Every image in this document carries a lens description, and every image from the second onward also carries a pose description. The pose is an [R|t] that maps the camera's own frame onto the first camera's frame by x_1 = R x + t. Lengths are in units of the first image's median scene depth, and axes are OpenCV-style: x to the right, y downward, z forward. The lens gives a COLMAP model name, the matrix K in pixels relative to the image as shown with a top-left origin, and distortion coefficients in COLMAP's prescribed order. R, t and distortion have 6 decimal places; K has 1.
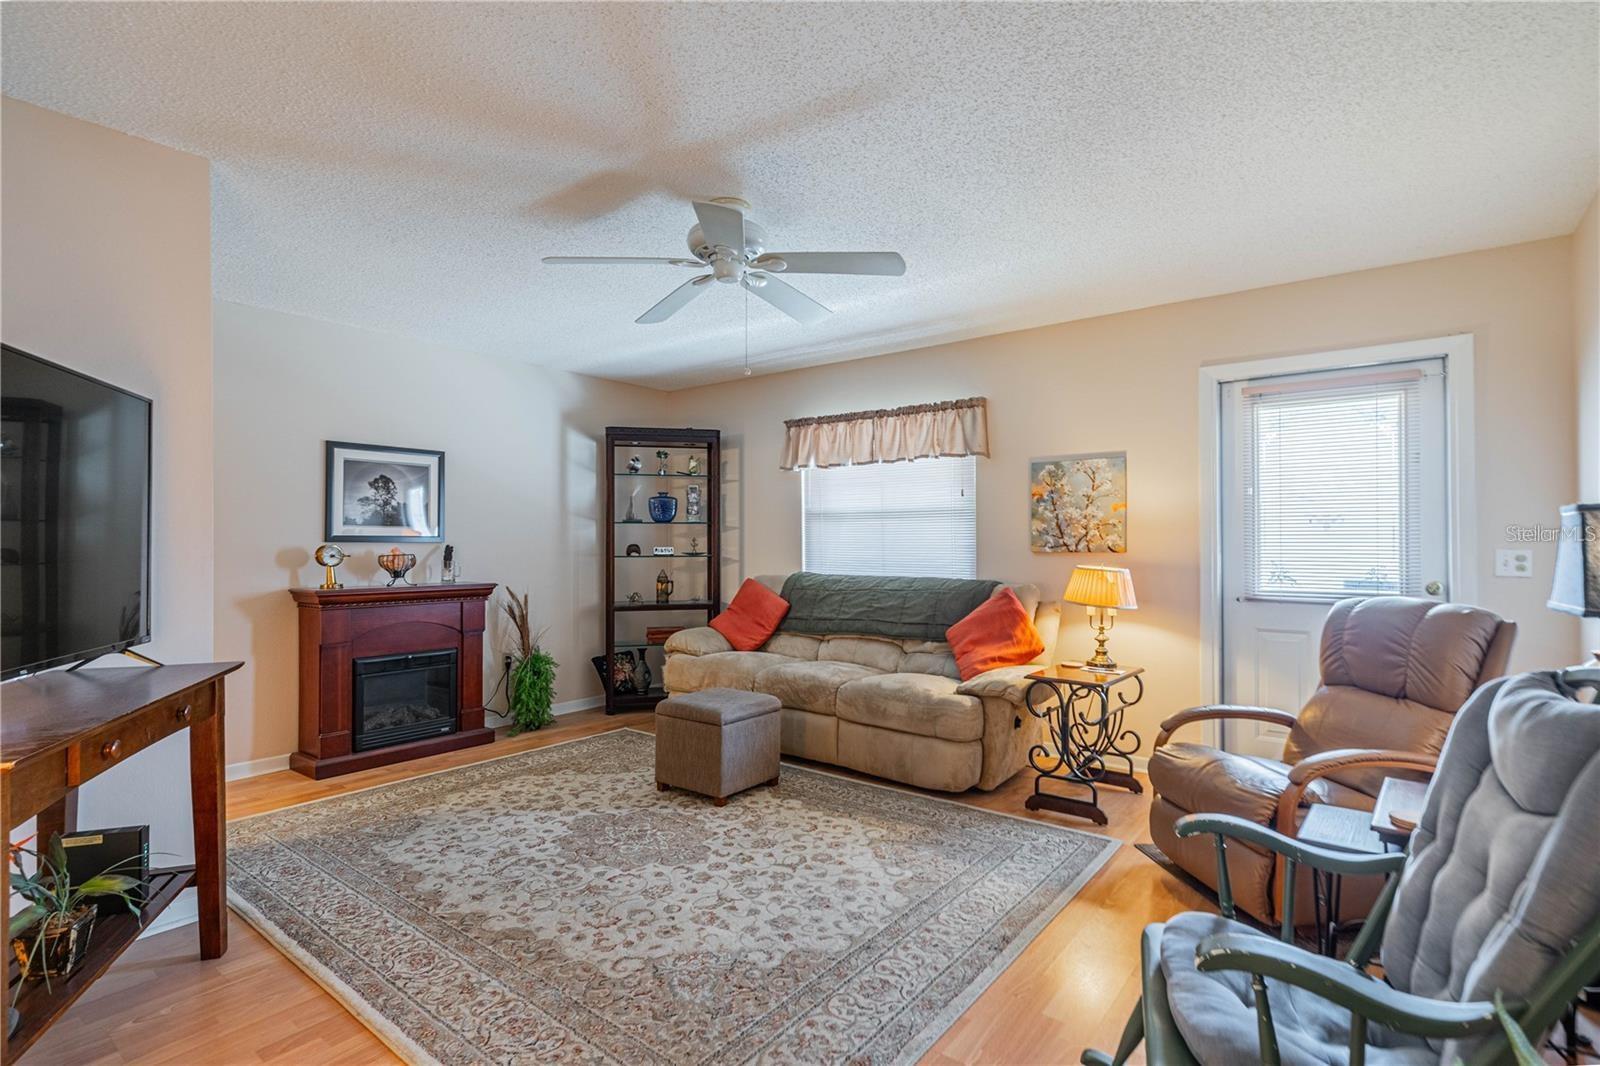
lens RADIAL K [[767.9, 0, 791.6], [0, 767.9, 533.6], [0, 0, 1]] dist [0.006216, 0.000297]
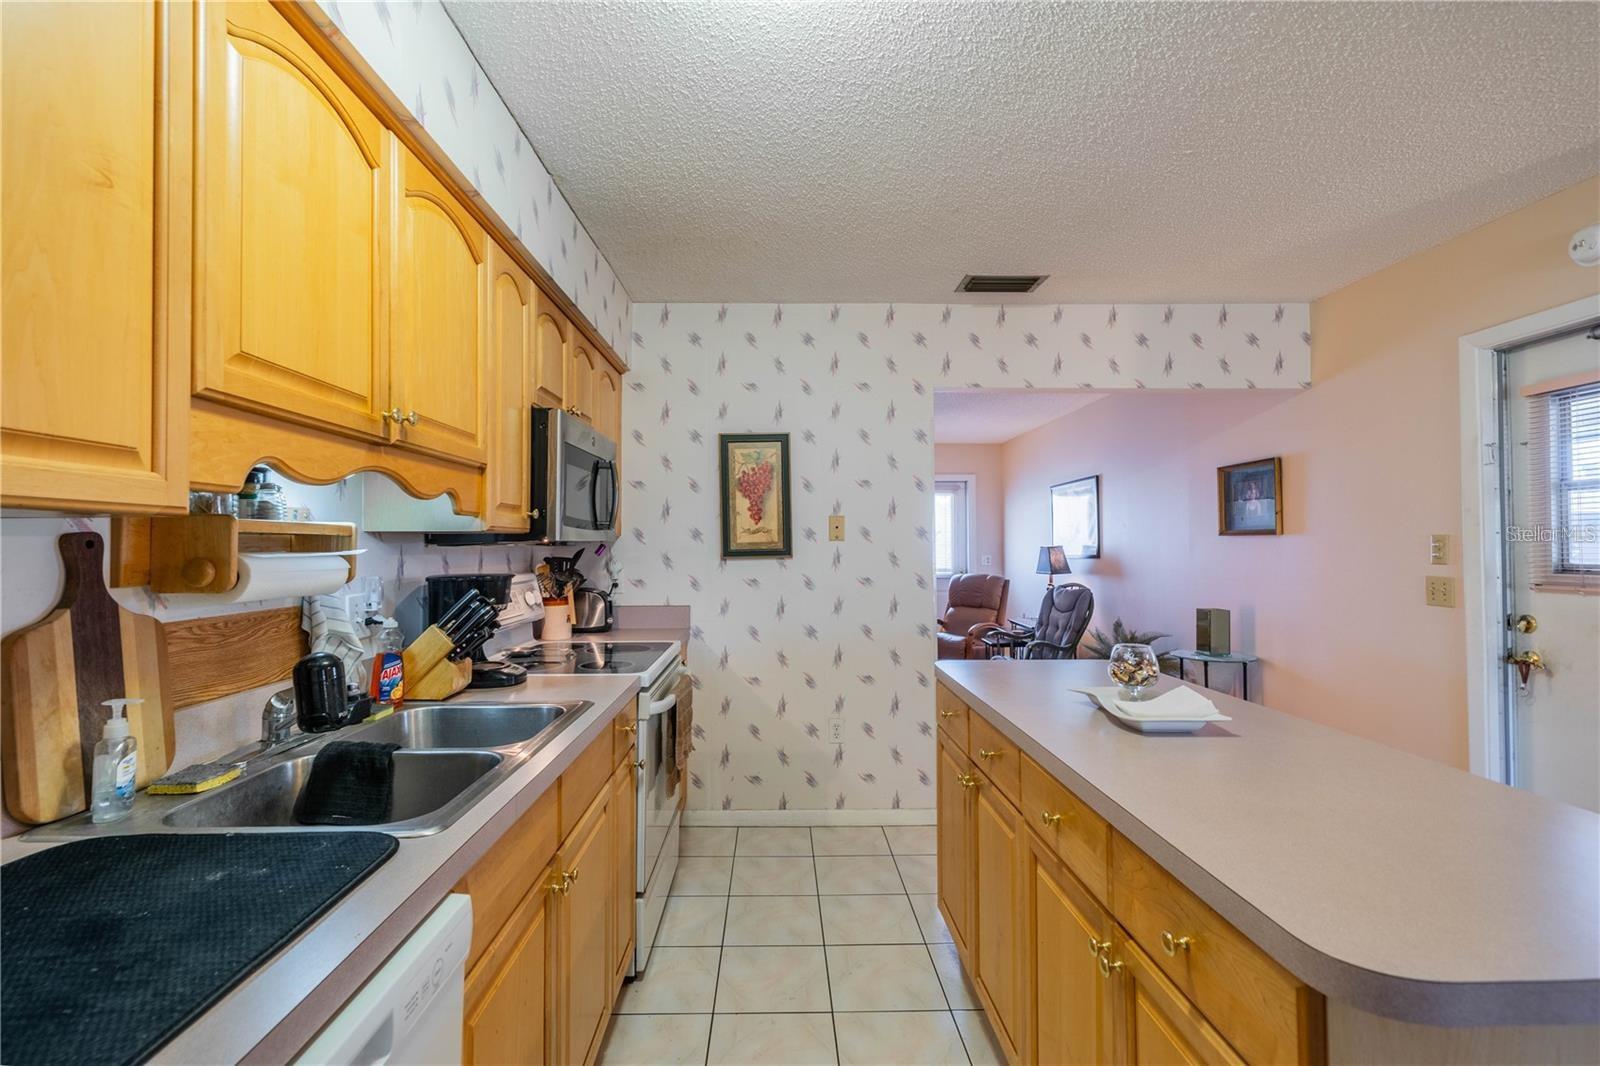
lens RADIAL K [[699.1, 0, 774.6], [0, 699.1, 534.6], [0, 0, 1]] dist [-0.000979, -0.000311]
pose [[0.784891, 0.003256, 0.619625, -1.079256], [-0.000150, 0.999987, -0.005064, -0.035417], [-0.619634, 0.003882, 0.784881, -0.436920]]
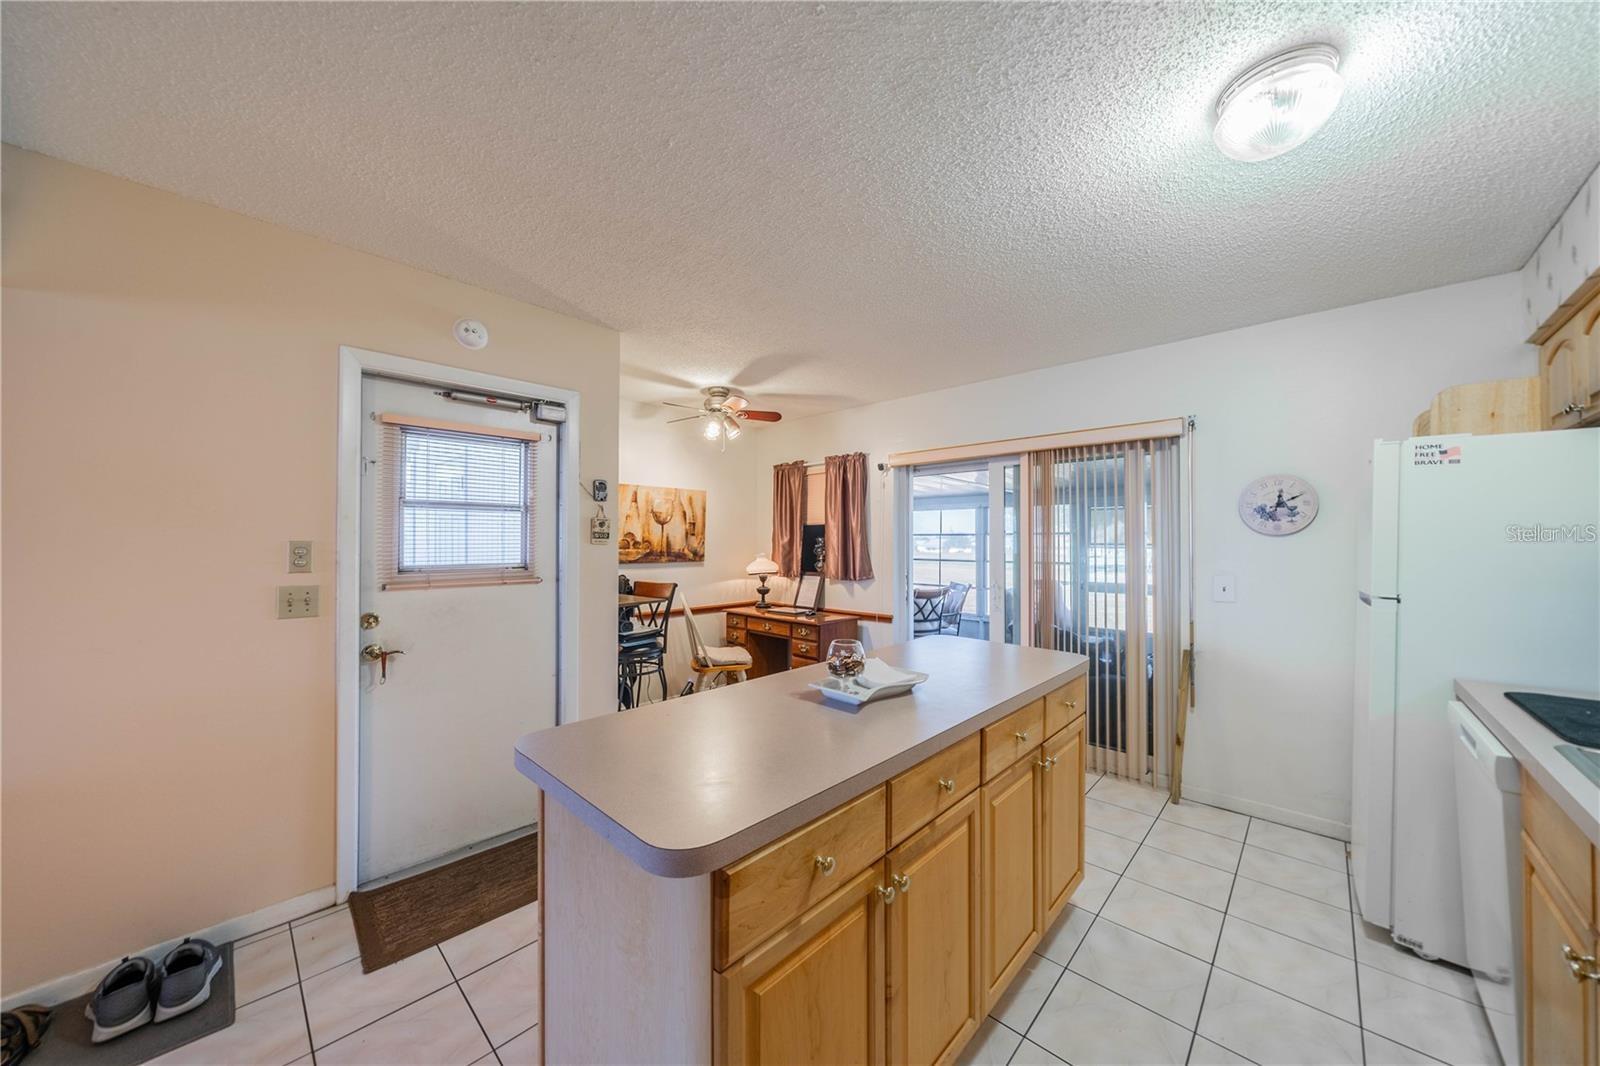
lens RADIAL K [[553.0, 0, 787.8], [0, 553.0, 533.4], [0, 0, 1]] dist [-0.002767, -0.000180]
pose [[-0.993469, -0.001484, 0.114094, -0.605330], [-0.004531, 0.999640, -0.026455, -0.034496], [-0.114014, -0.026799, -0.993118, 0.202788]]
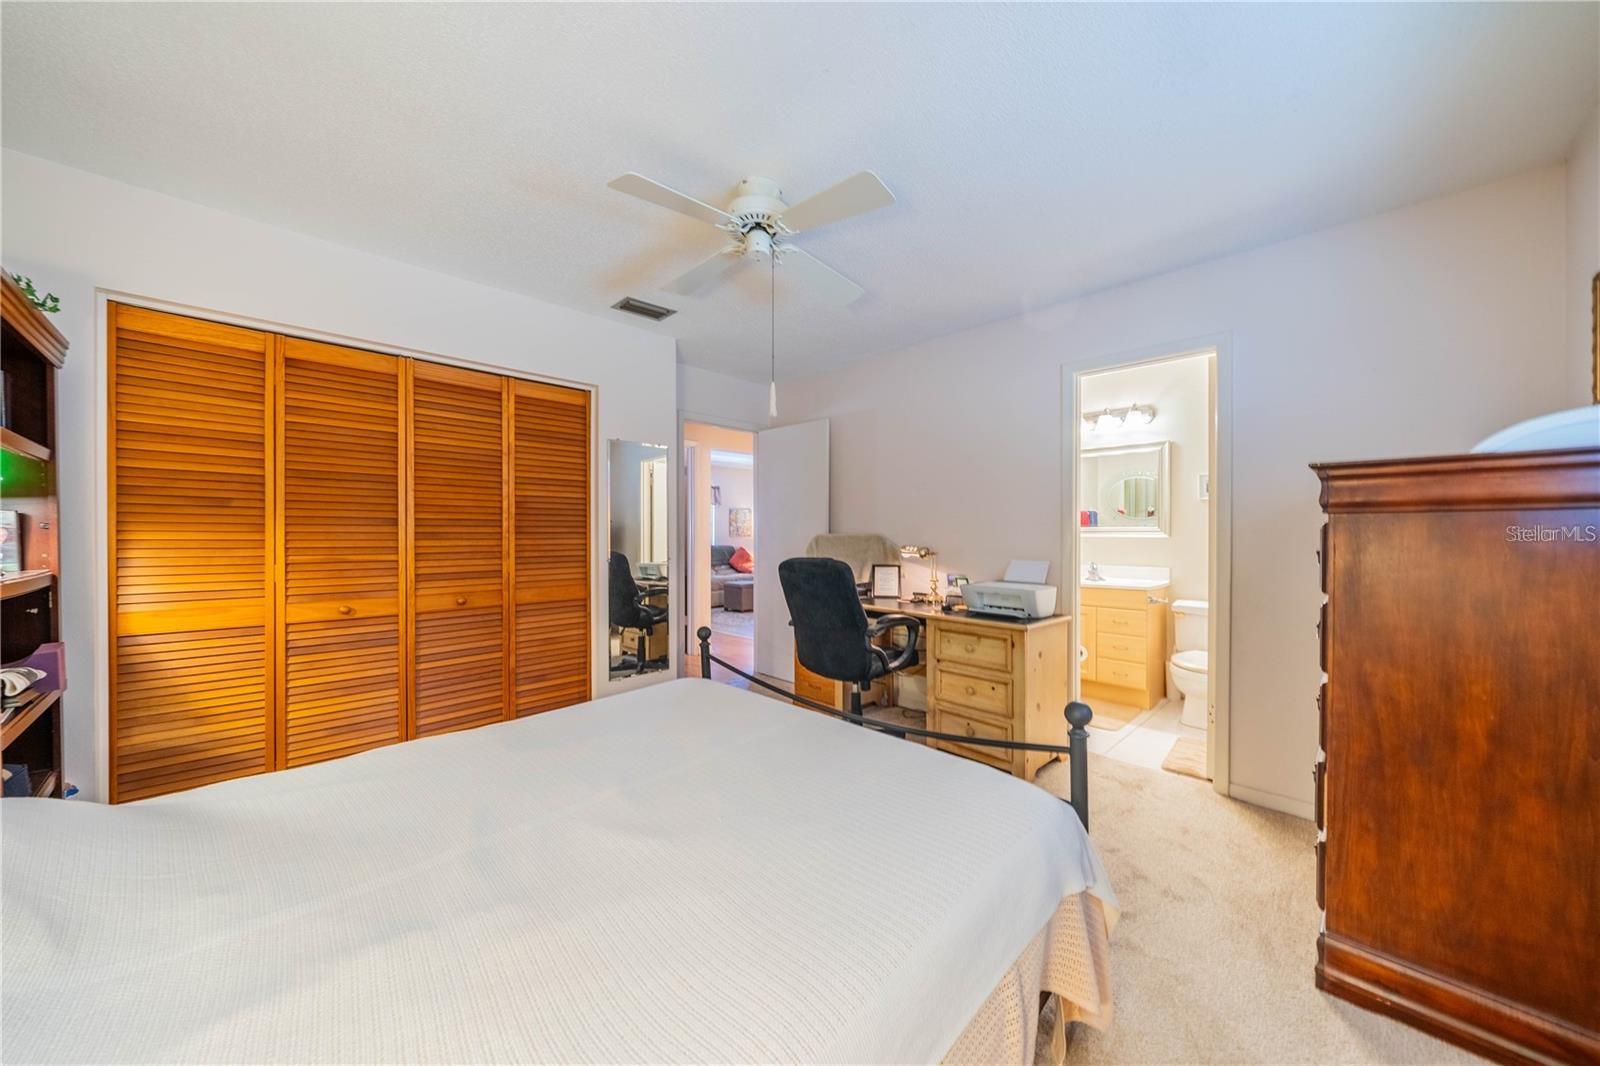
lens RADIAL K [[553.0, 0, 802.8], [0, 553.0, 535.9], [0, 0, 1]] dist [-0.002767, -0.000180]
pose [[0.125786, -0.004877, 0.992045, -2.519091], [-0.010424, 0.999926, 0.006238, 0.004743], [-0.992003, -0.011125, 0.125726, 0.510626]]
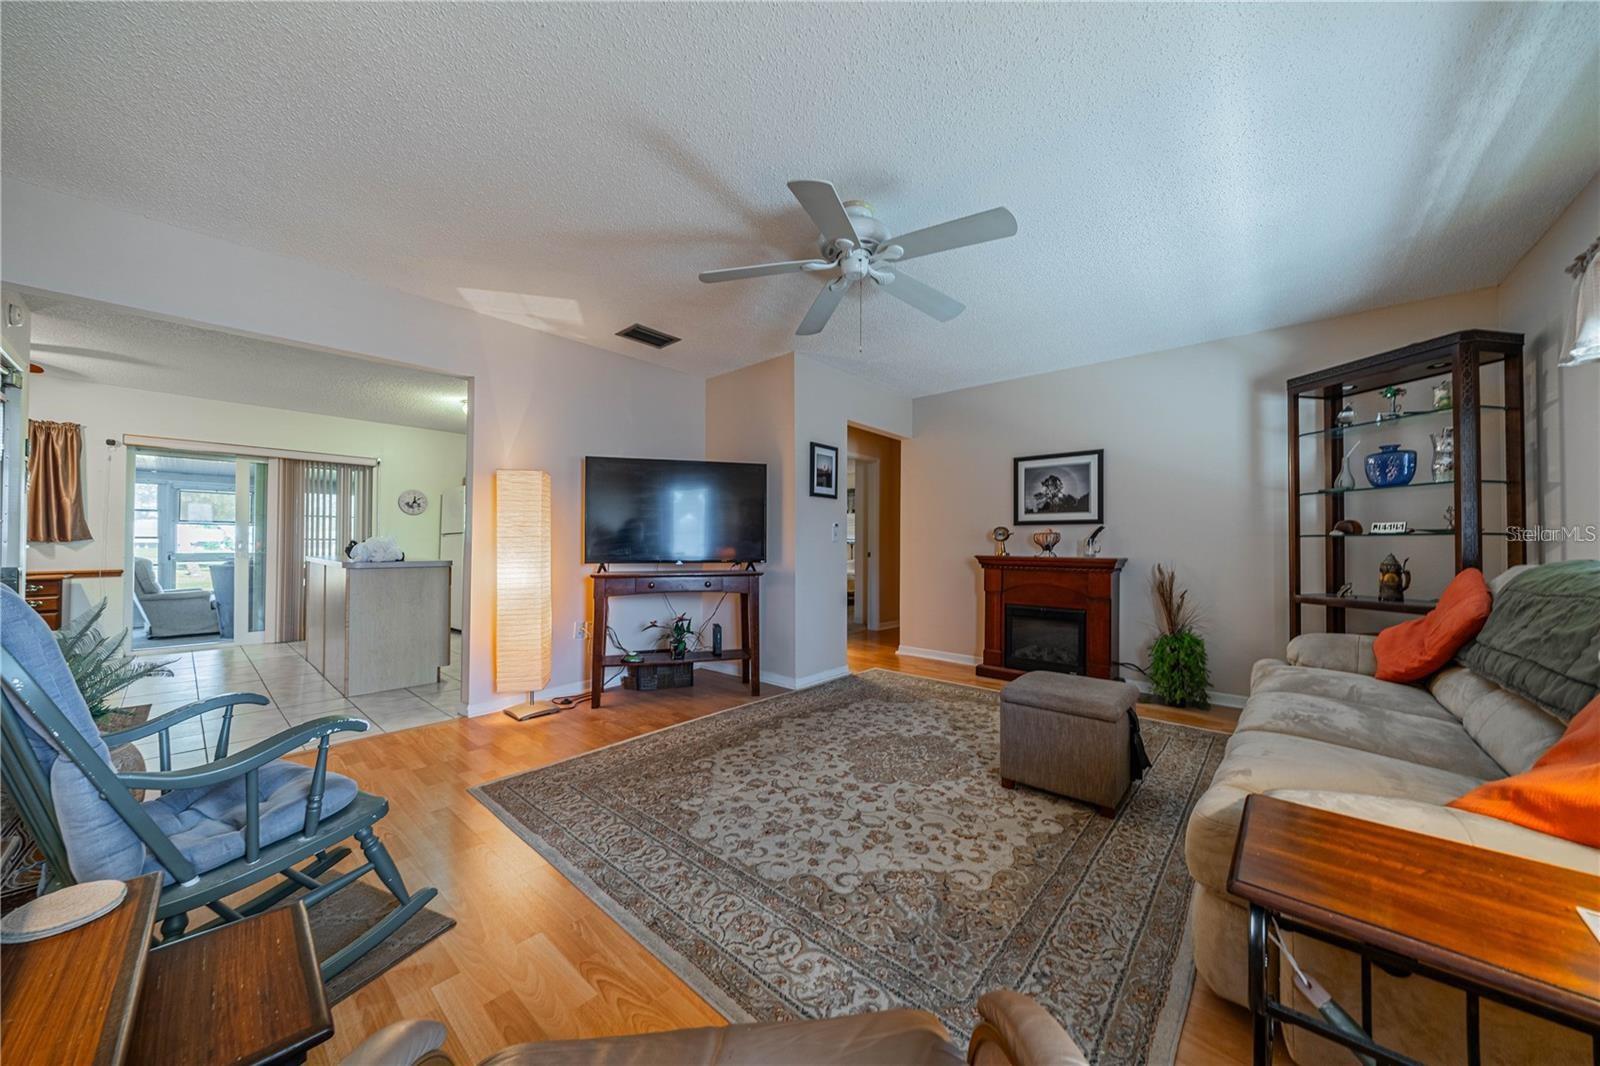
lens RADIAL K [[553.0, 0, 803.9], [0, 553.0, 535.9], [0, 0, 1]] dist [-0.002767, -0.000180]
pose [[-0.049472, -0.015754, -0.998651, 0.601078], [0.006602, 0.999849, -0.016100, 0.055965], [0.998754, -0.007389, -0.049361, 0.789024]]
